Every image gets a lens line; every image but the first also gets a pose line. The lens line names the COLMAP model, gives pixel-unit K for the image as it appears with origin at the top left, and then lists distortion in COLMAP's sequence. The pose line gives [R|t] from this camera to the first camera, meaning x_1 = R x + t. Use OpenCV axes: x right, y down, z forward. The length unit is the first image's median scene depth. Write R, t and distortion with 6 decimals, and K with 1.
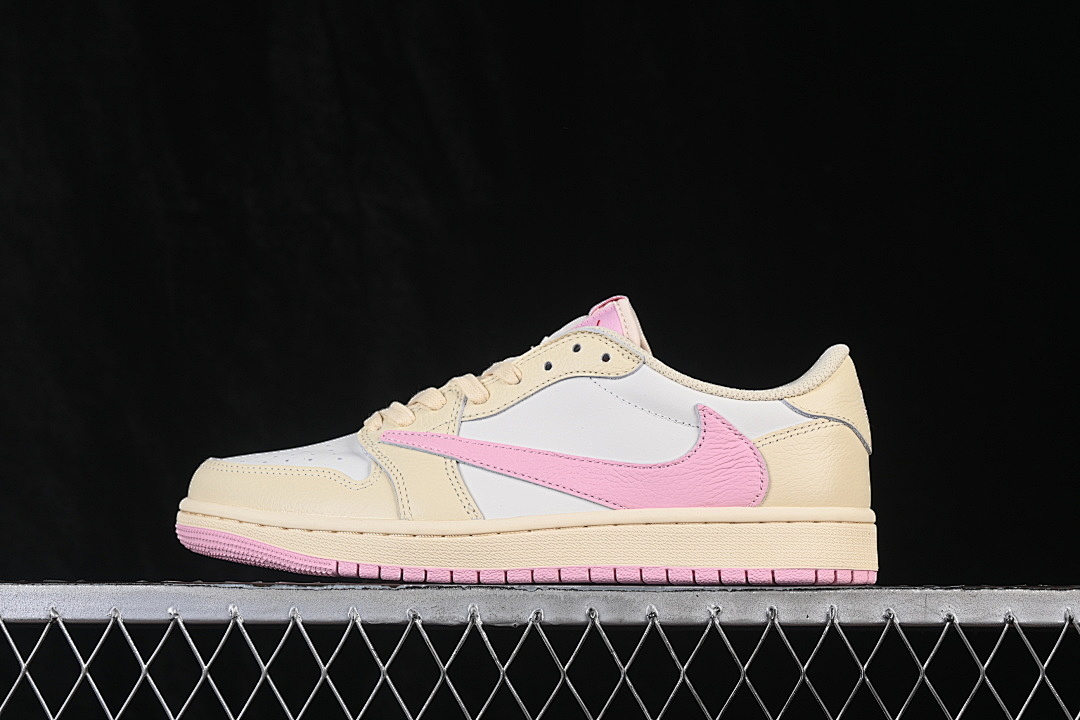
lens RADIAL K [[2336.5, 0, 537.5], [0, 2336.5, 357.8], [0, 0, 1]] dist [-0.048269, 0.000000]
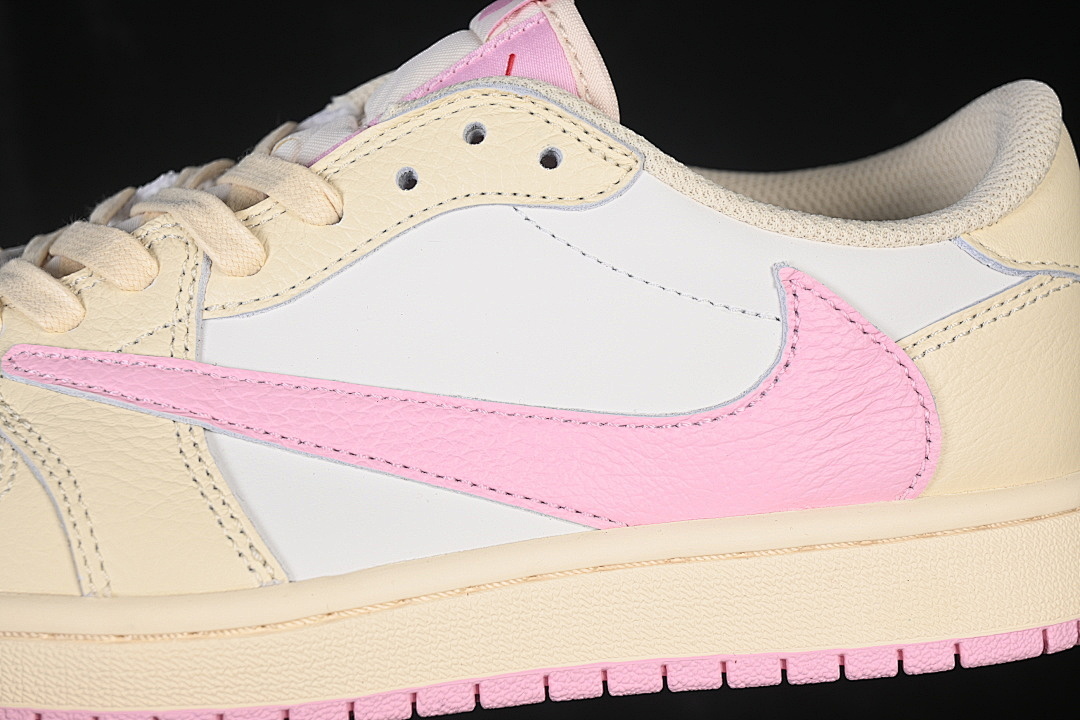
lens RADIAL K [[2336.5, 0, 543.3], [0, 2336.5, 357.4], [0, 0, 1]] dist [-0.048269, 0.000000]
pose [[0.973499, -0.069769, 0.217788, -0.065477], [0.015071, 0.969829, 0.243318, -0.067371], [-0.228193, -0.233588, 0.945180, 0.604790]]
